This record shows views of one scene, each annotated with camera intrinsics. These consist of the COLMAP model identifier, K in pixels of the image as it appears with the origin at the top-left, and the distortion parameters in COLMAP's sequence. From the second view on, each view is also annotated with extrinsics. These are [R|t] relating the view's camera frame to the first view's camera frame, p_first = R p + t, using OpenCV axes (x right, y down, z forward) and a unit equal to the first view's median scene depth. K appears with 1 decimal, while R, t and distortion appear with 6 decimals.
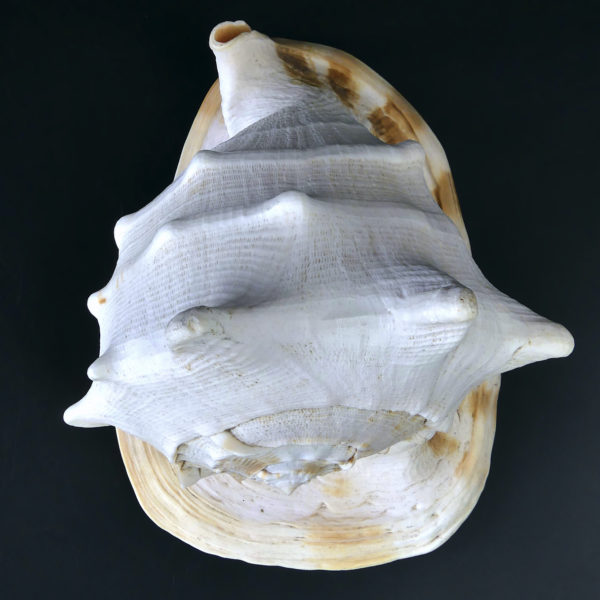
lens RADIAL K [[767.5, 0, 300.0], [0, 767.5, 300.0], [0, 0, 1]] dist [-0.013394, -0.027215]
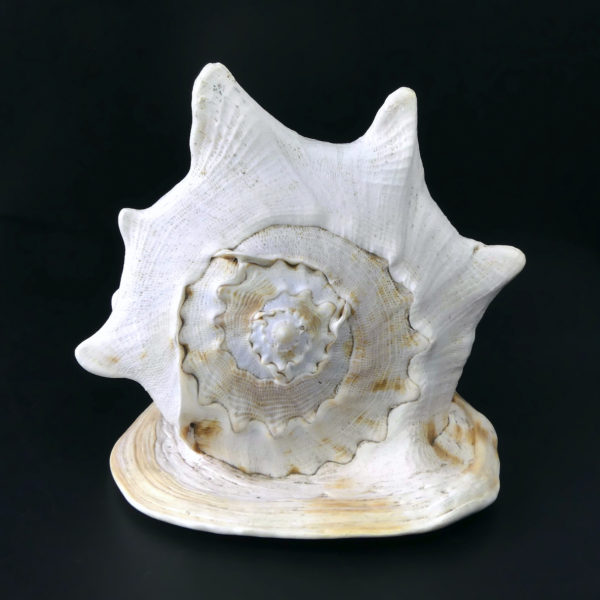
lens RADIAL K [[767.5, 0, 300.0], [0, 767.5, 300.0], [0, 0, 1]] dist [-0.013394, -0.027215]
pose [[0.999687, -0.024530, 0.004939, 0.002185], [0.020201, 0.674689, -0.737826, 0.818011], [0.014766, 0.737694, 0.674973, 0.205850]]
